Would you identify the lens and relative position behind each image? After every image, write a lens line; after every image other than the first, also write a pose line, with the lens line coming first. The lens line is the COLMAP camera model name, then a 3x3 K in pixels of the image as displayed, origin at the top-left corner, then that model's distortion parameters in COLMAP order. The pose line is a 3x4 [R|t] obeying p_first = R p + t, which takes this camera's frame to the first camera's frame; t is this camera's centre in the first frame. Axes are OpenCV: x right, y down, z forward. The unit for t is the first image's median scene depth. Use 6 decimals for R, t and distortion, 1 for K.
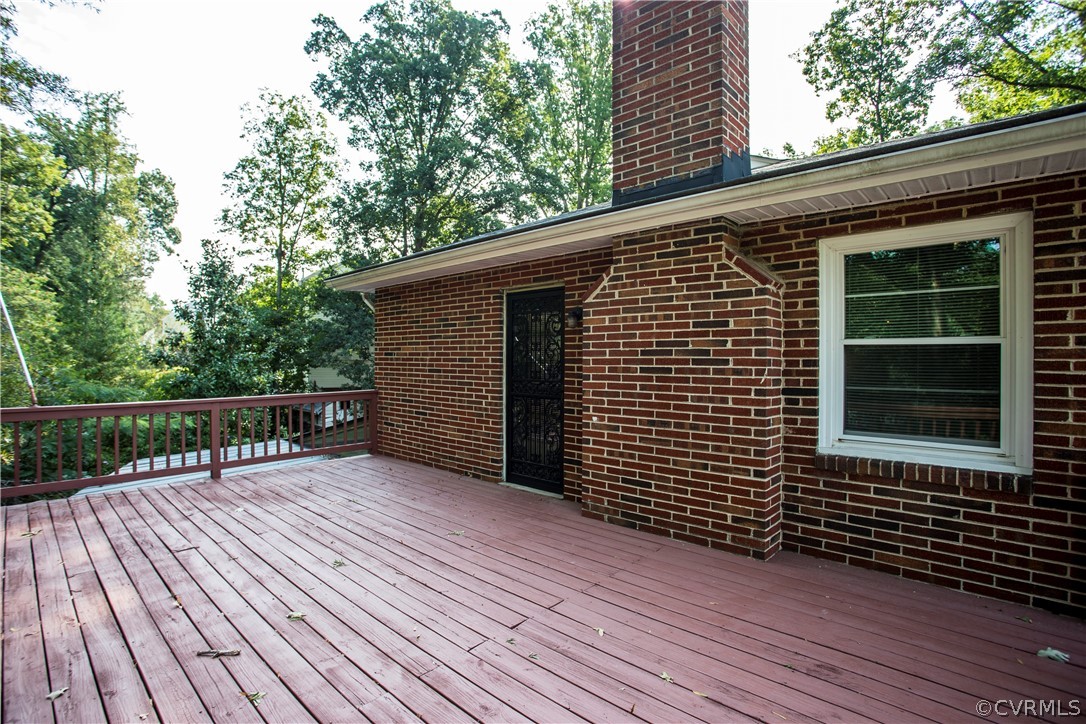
lens RADIAL K [[529.1, 0, 535.0], [0, 529.1, 359.7], [0, 0, 1]] dist [-0.063618, 0.007881]
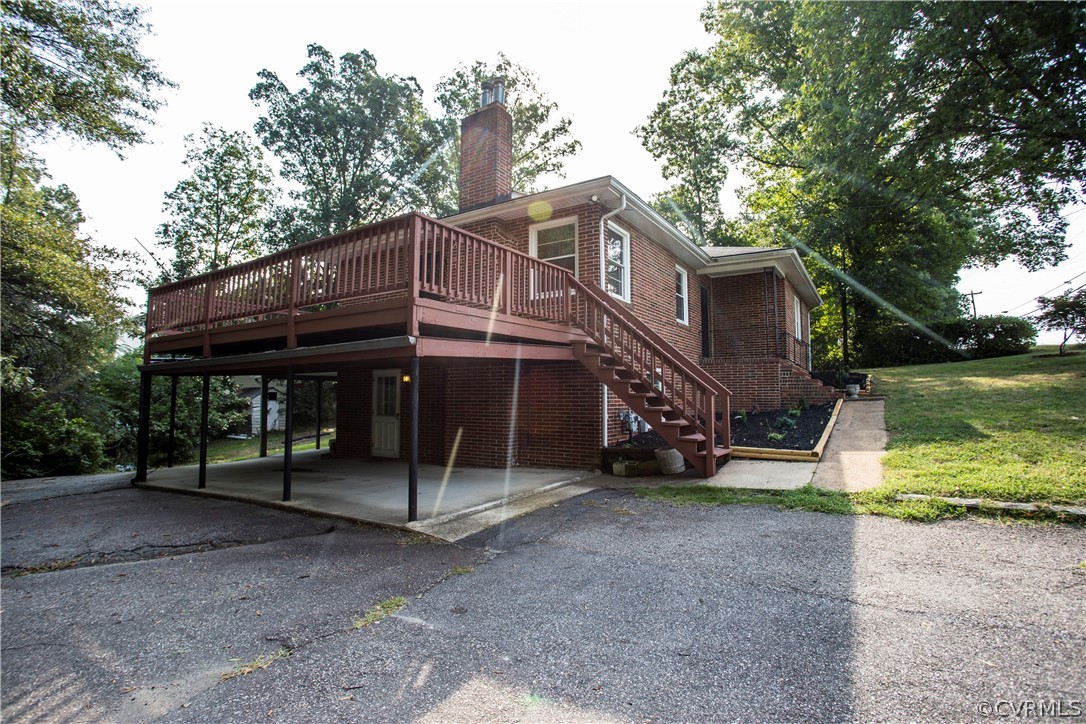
lens RADIAL K [[529.1, 0, 538.4], [0, 529.1, 359.3], [0, 0, 1]] dist [-0.063618, 0.007881]
pose [[0.984408, 0.007898, 0.175725, 0.009976], [0.004759, 0.997430, -0.071492, 0.084940], [-0.175838, 0.071213, 0.981840, -0.217555]]
